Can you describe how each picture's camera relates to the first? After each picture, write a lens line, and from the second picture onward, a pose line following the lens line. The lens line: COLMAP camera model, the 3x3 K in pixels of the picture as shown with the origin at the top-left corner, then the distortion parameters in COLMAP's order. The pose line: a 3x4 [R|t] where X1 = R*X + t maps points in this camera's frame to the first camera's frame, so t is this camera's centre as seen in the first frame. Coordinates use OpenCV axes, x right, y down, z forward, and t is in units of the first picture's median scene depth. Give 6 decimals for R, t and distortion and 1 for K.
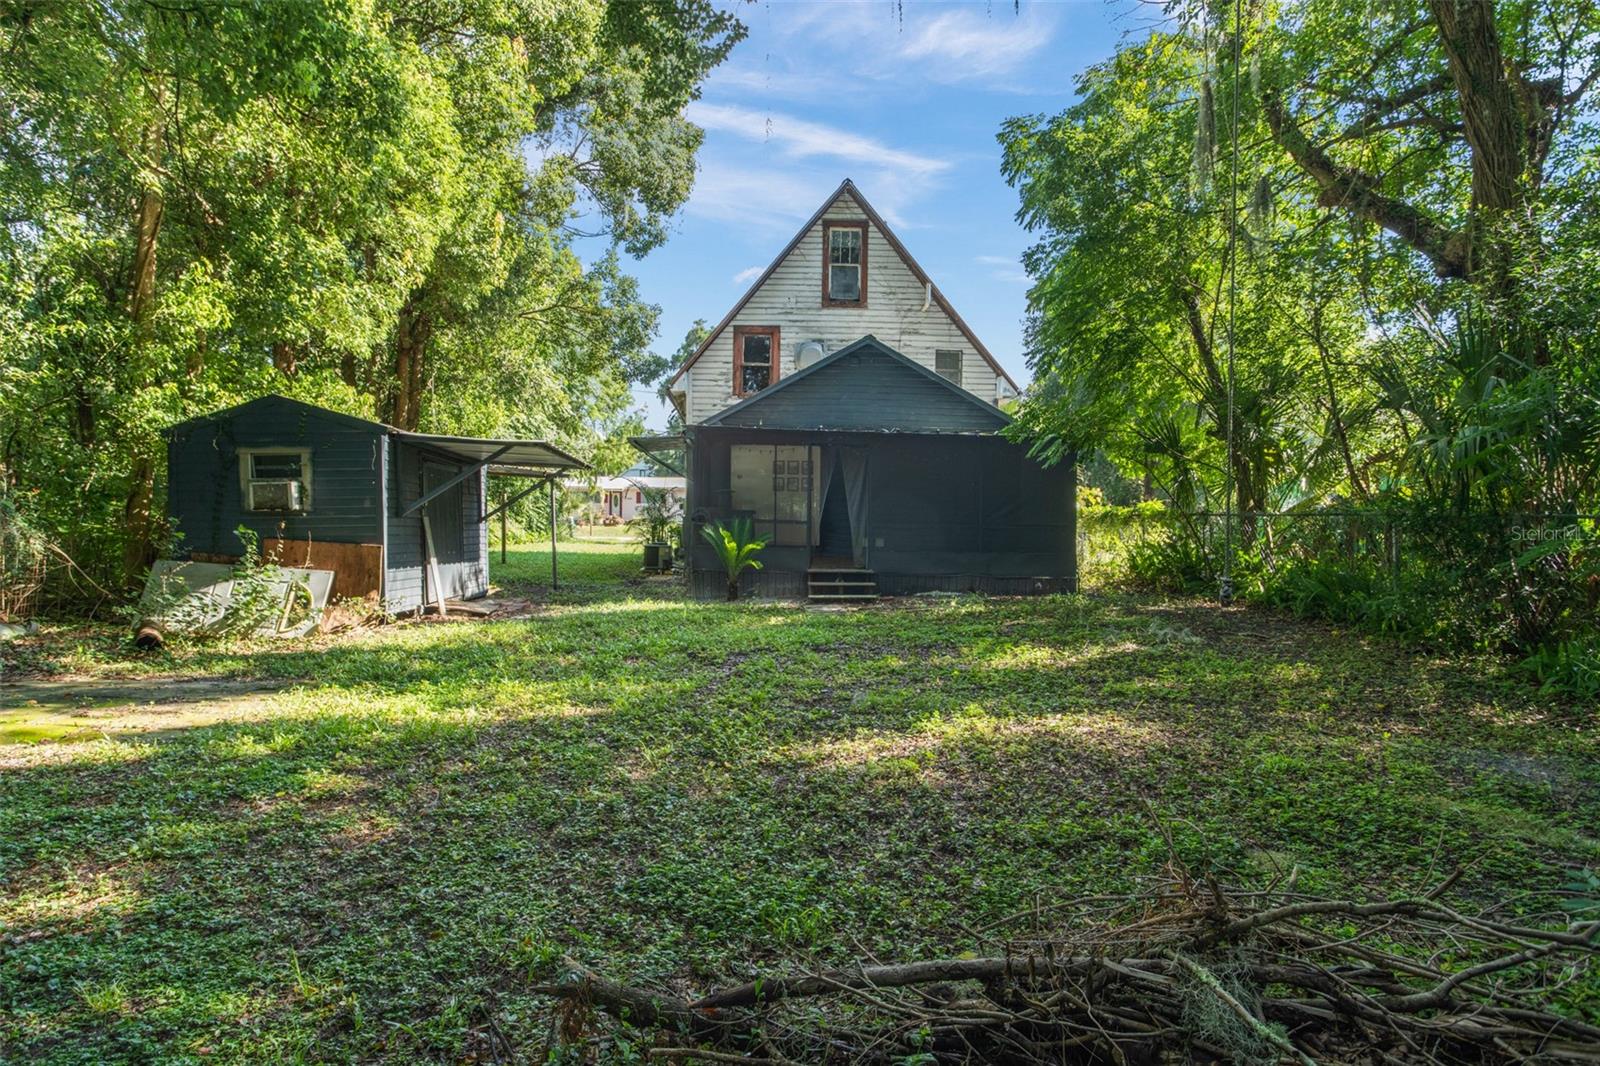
lens RADIAL K [[915.9, 0, 800.0], [0, 915.9, 533.0], [0, 0, 1]] dist [-0.000061, 0.000034]
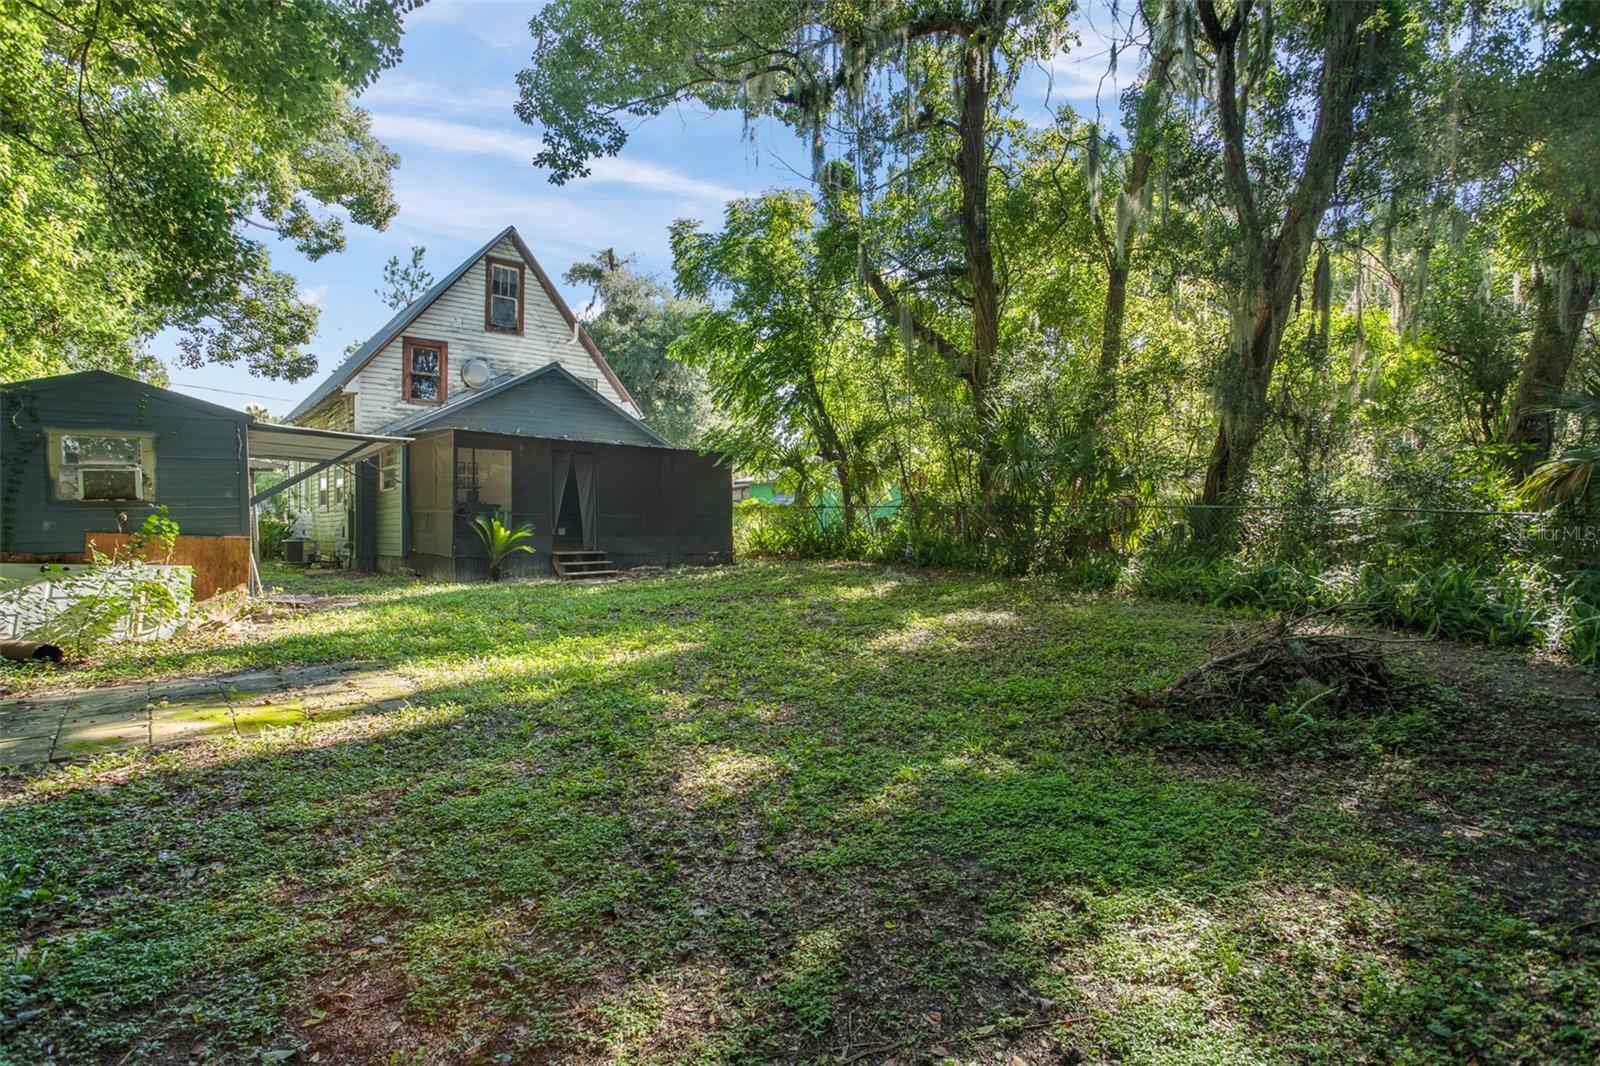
lens RADIAL K [[778.6, 0, 786.8], [0, 778.6, 521.8], [0, 0, 1]] dist [-0.026177, 0.016659]
pose [[0.781623, -0.013108, 0.623614, -0.296097], [0.018876, 0.999818, -0.002642, 0.005645], [-0.623466, 0.013836, 0.781728, -0.001851]]
